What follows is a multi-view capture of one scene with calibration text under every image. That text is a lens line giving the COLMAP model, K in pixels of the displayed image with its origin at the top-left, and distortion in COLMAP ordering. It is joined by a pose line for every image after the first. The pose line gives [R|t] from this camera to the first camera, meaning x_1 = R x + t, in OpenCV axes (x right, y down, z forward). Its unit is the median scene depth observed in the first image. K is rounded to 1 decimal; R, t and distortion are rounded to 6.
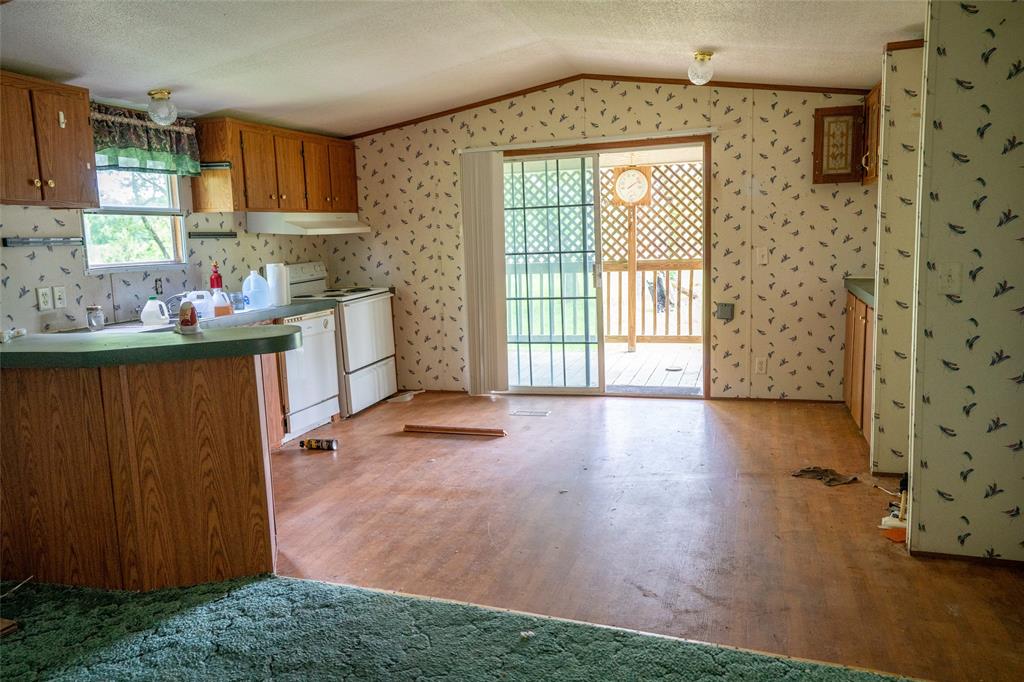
lens RADIAL K [[761.1, 0, 508.4], [0, 761.1, 334.4], [0, 0, 1]] dist [-0.004081, 0.057516]
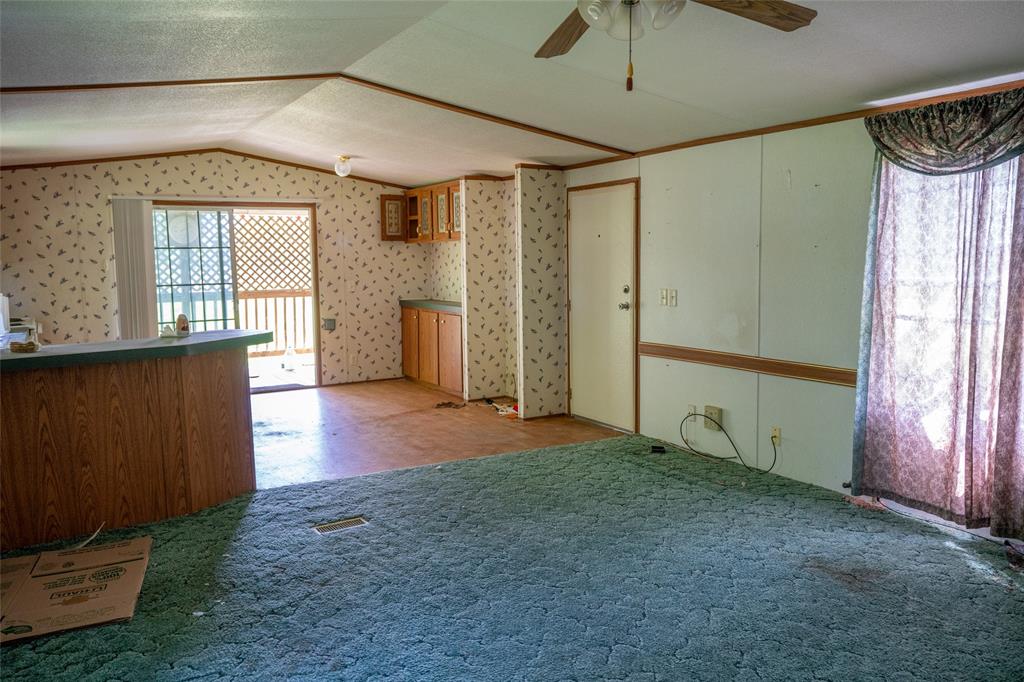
lens RADIAL K [[761.1, 0, 508.4], [0, 761.1, 334.4], [0, 0, 1]] dist [-0.004081, 0.057516]
pose [[0.660181, -0.050081, 0.749435, -0.602646], [0.087585, 0.996101, -0.010590, 0.035280], [-0.745983, 0.072631, 0.661993, -0.223834]]
